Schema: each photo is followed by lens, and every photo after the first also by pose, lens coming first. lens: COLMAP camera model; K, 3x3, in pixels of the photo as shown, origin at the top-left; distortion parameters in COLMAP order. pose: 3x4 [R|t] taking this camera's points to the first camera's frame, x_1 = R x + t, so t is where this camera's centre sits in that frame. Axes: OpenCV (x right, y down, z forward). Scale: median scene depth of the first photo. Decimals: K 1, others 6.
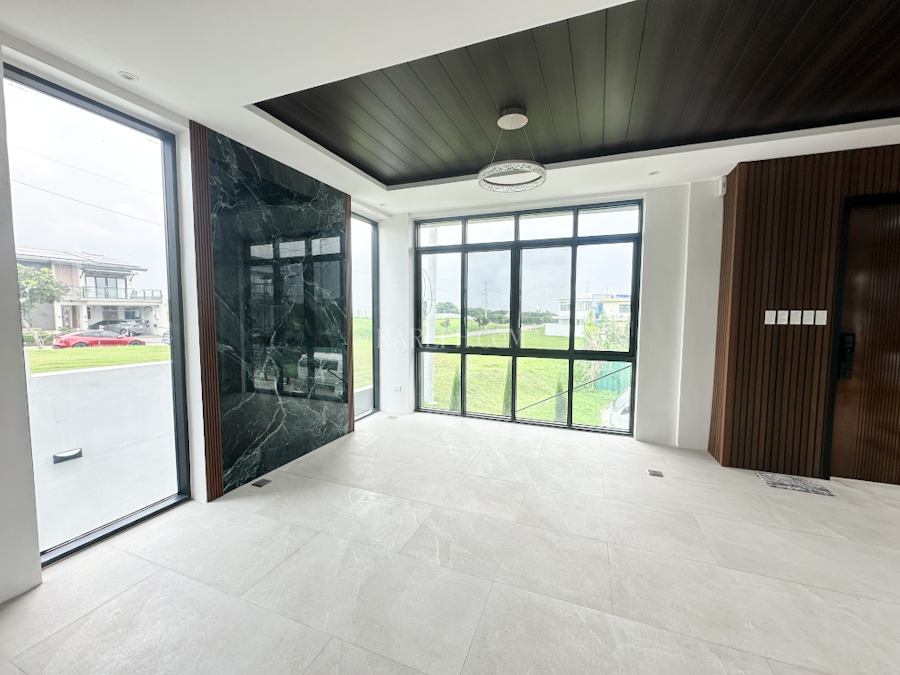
lens RADIAL K [[359.3, 0, 449.6], [0, 359.3, 335.8], [0, 0, 1]] dist [0.001325, 0.000161]
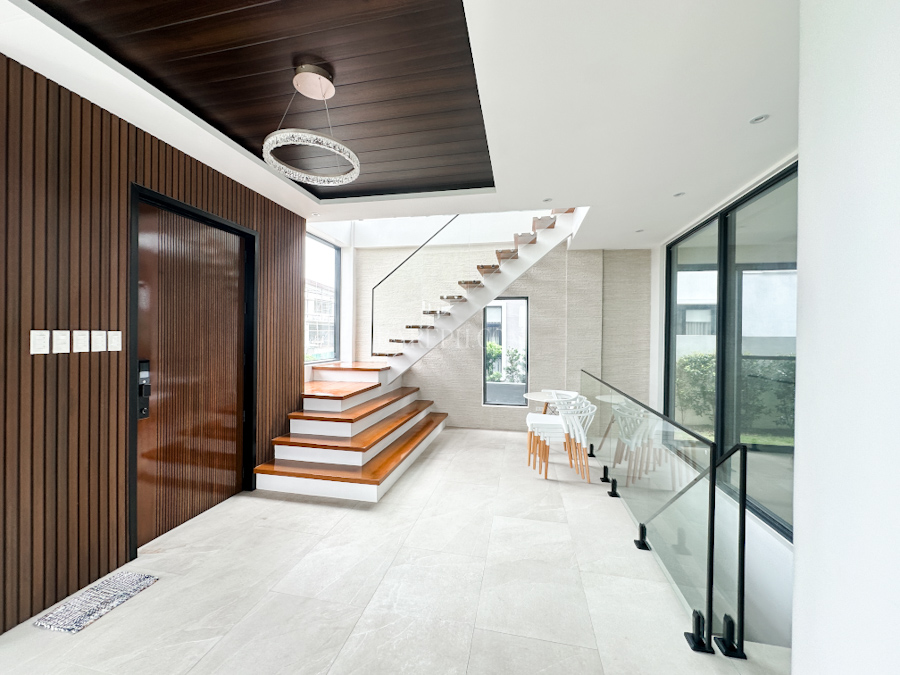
lens RADIAL K [[359.3, 0, 449.6], [0, 359.3, 335.8], [0, 0, 1]] dist [0.001325, 0.000161]
pose [[-0.145752, 0.004553, 0.989311, 0.214134], [0.073146, 0.997302, 0.006186, -0.015920], [-0.986613, 0.073266, -0.145691, 0.426935]]
